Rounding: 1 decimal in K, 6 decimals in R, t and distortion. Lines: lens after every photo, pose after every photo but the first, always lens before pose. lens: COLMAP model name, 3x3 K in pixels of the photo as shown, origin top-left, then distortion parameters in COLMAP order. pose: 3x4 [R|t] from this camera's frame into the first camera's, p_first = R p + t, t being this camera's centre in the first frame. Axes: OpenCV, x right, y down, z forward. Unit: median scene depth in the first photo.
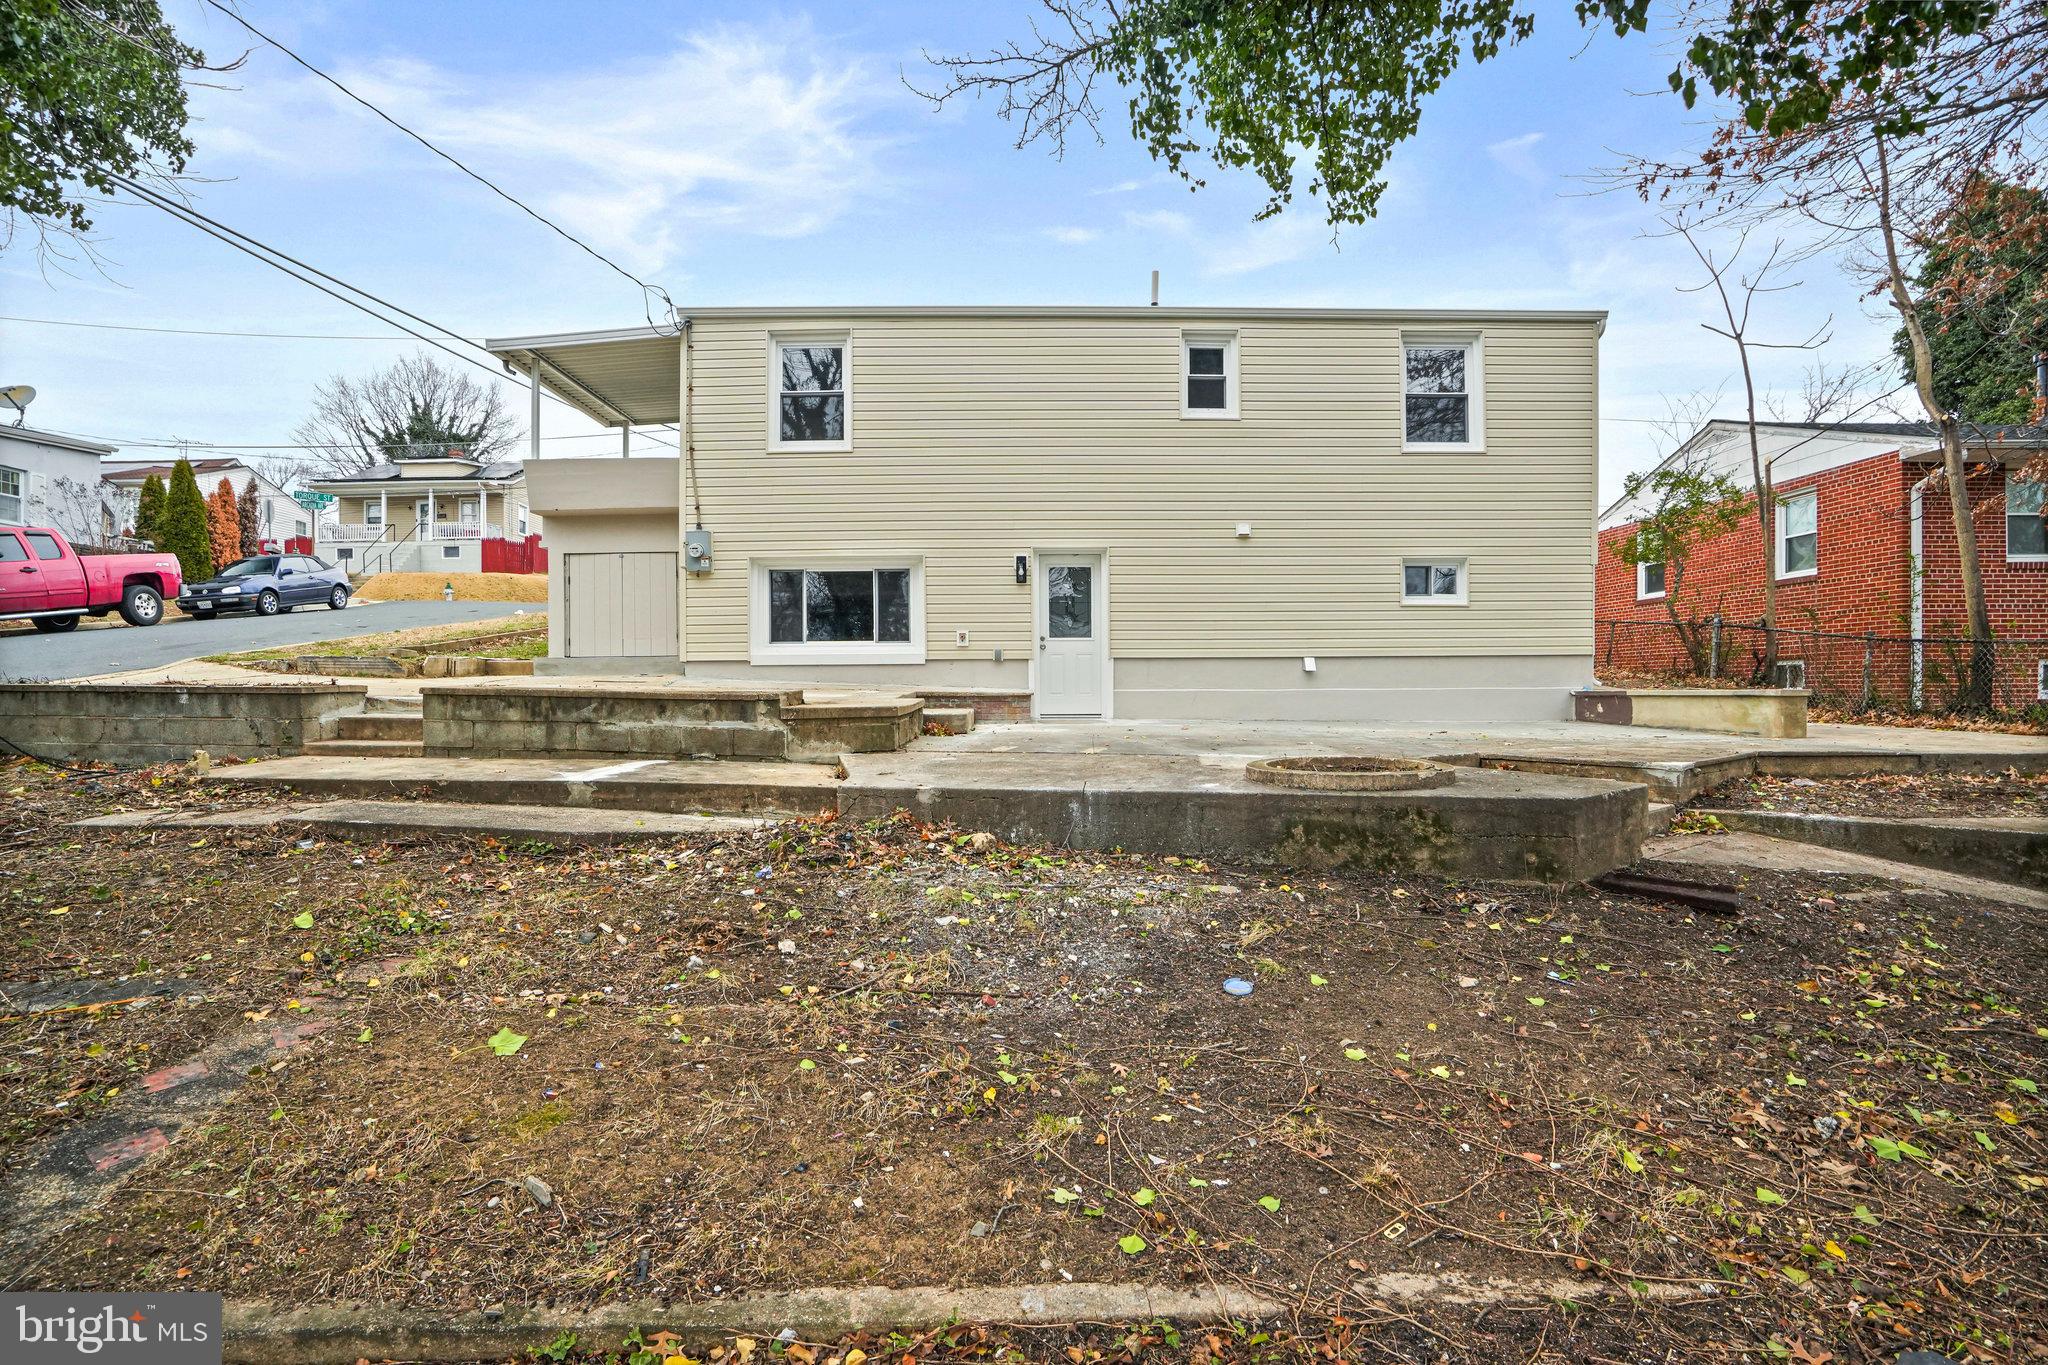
lens RADIAL K [[1040.3, 0, 1024.0], [0, 1040.3, 682.5], [0, 0, 1]] dist [-0.041206, -0.000133]
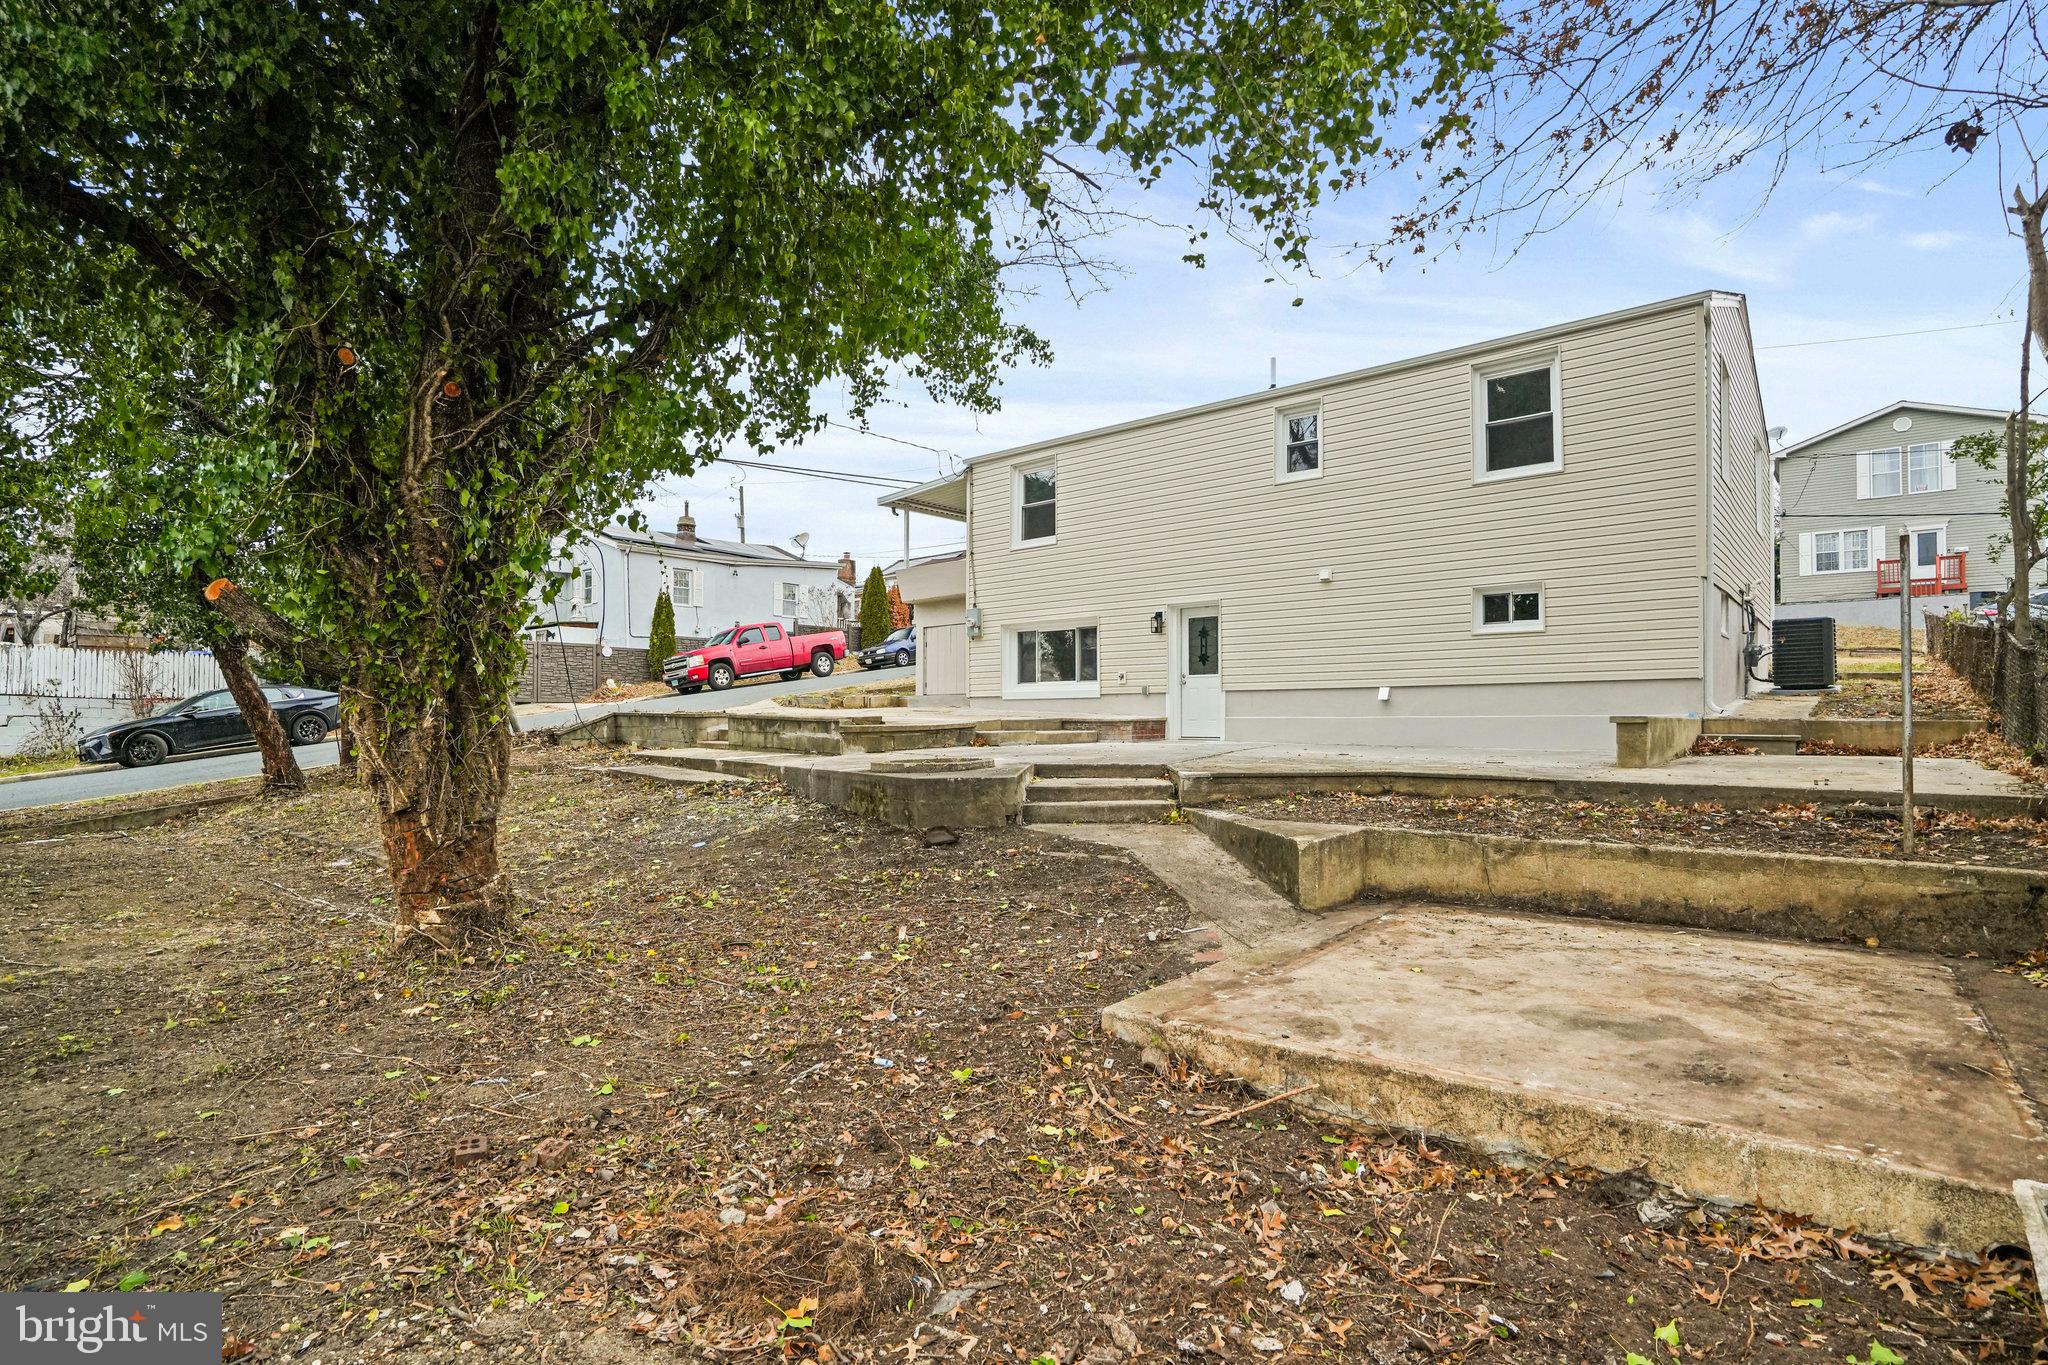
lens RADIAL K [[987.3, 0, 1029.8], [0, 987.3, 705.9], [0, 0, 1]] dist [-0.040073, -0.000134]
pose [[0.752017, -0.002533, -0.659139, 0.668740], [-0.000160, 0.999992, -0.004025, -0.001522], [0.659143, 0.003132, 0.752011, -0.007086]]
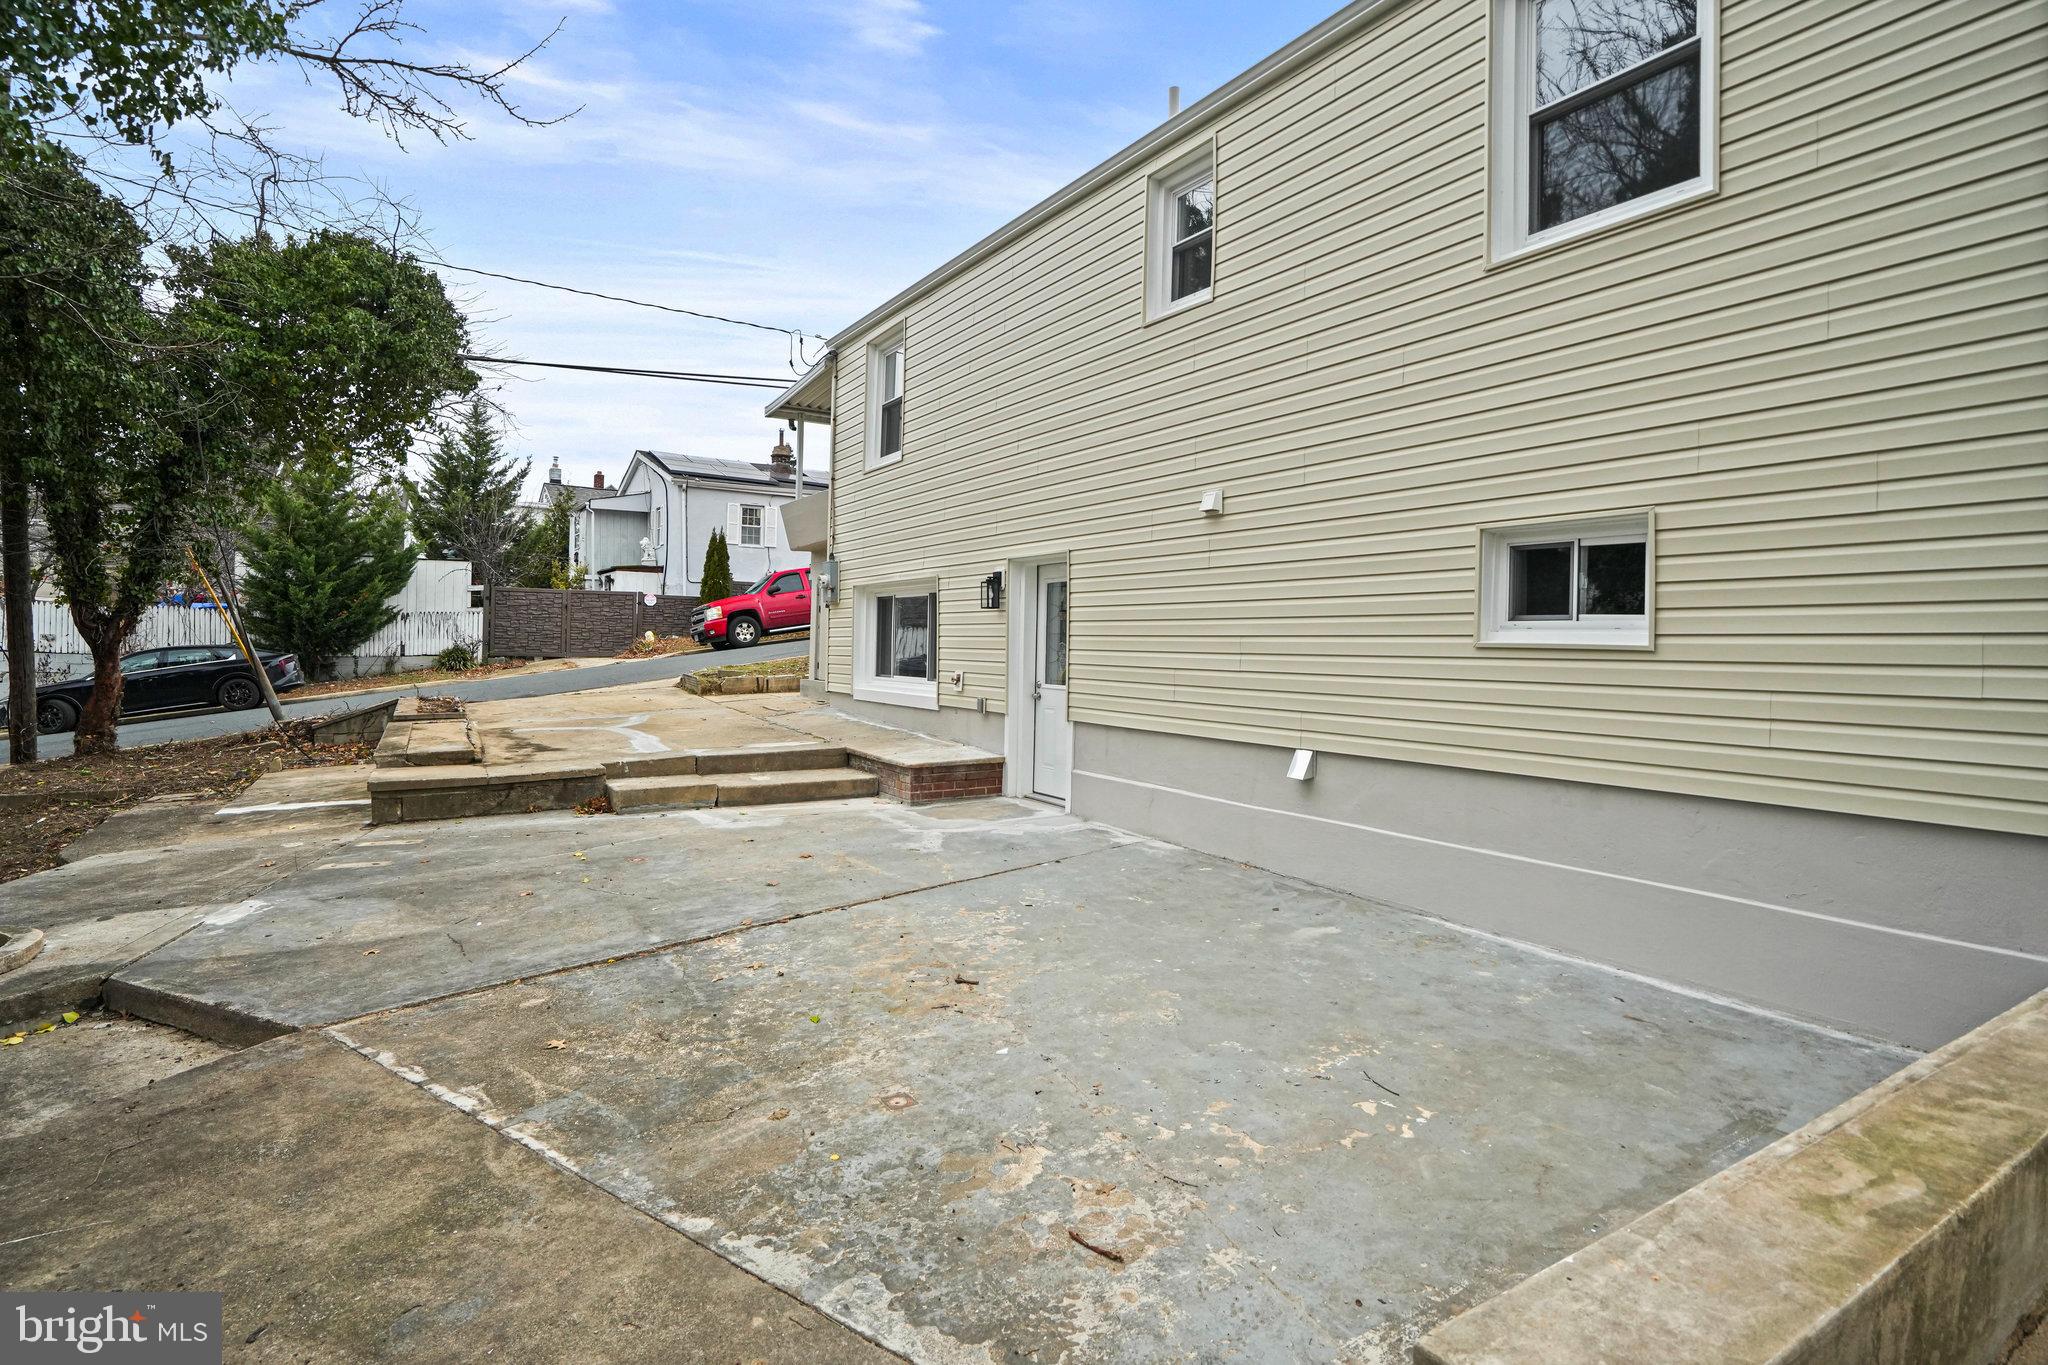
lens RADIAL K [[1004.9, 0, 1018.5], [0, 1004.9, 648.4], [0, 0, 1]] dist [-0.035717, 0.000013]
pose [[0.531054, 0.017525, -0.847157, 0.597159], [-0.015395, 0.999821, 0.011032, -0.075264], [0.847198, 0.007184, 0.531228, 0.638980]]
